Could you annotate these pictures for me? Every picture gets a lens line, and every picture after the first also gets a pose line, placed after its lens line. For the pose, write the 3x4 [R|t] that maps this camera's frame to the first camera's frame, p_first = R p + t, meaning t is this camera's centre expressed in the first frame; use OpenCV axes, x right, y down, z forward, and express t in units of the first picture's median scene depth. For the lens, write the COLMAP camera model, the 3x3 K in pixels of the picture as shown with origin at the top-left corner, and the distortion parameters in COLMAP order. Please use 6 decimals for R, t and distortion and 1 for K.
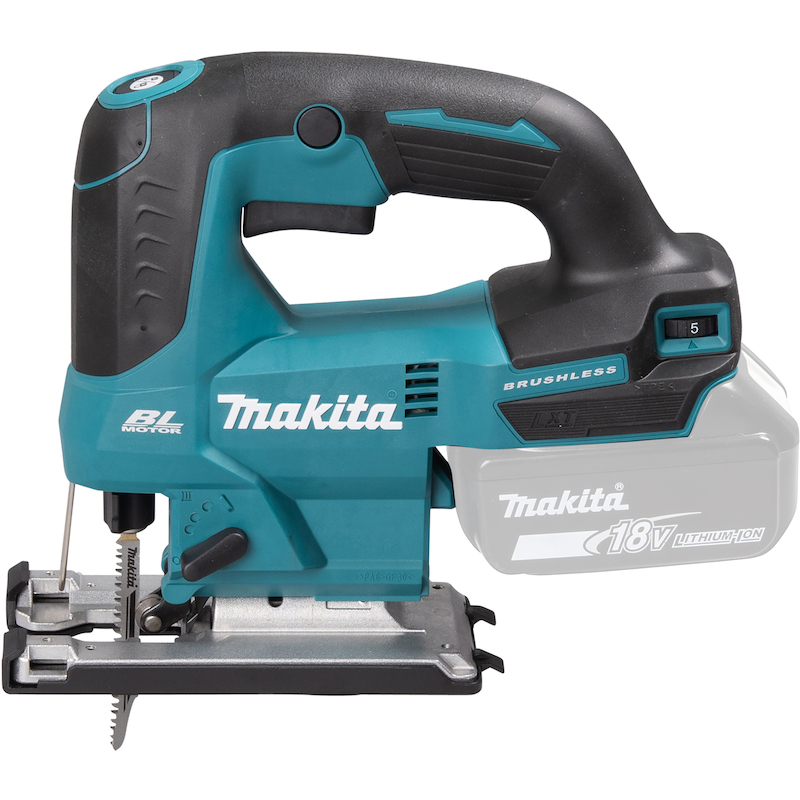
lens RADIAL K [[4605.0, 0, 400.0], [0, 4605.0, 400.0], [0, 0, 1]] dist [-0.515334, 22.930232]
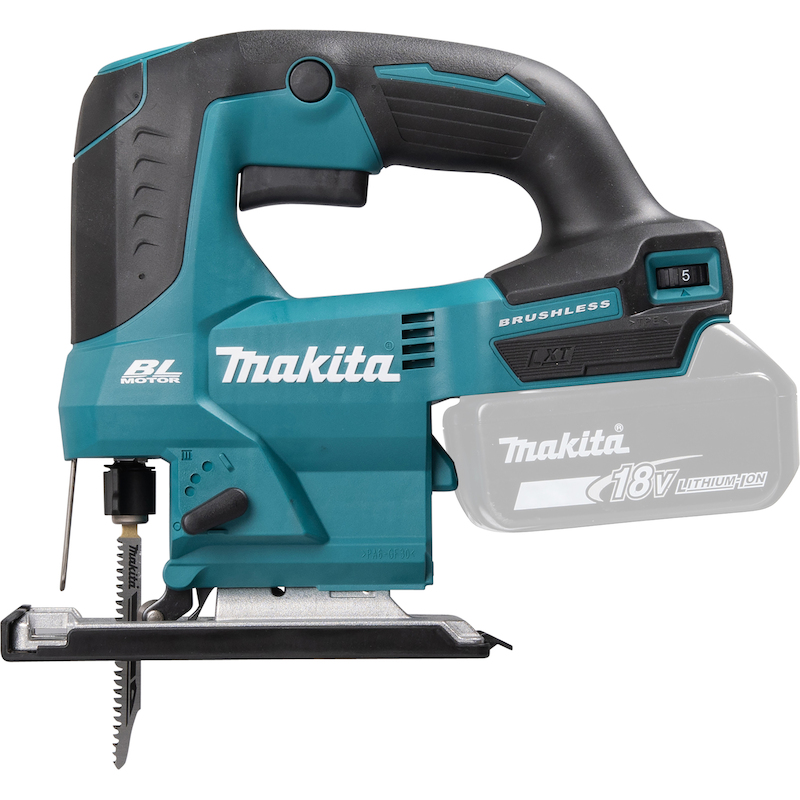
lens RADIAL K [[4605.0, 0, 400.0], [0, 4605.0, 400.0], [0, 0, 1]] dist [-0.515334, 22.930232]
pose [[0.999529, -0.030623, -0.001807, 0.002134], [0.027786, 0.928734, -0.369705, 0.381607], [0.013000, 0.369481, 0.929148, 0.068462]]
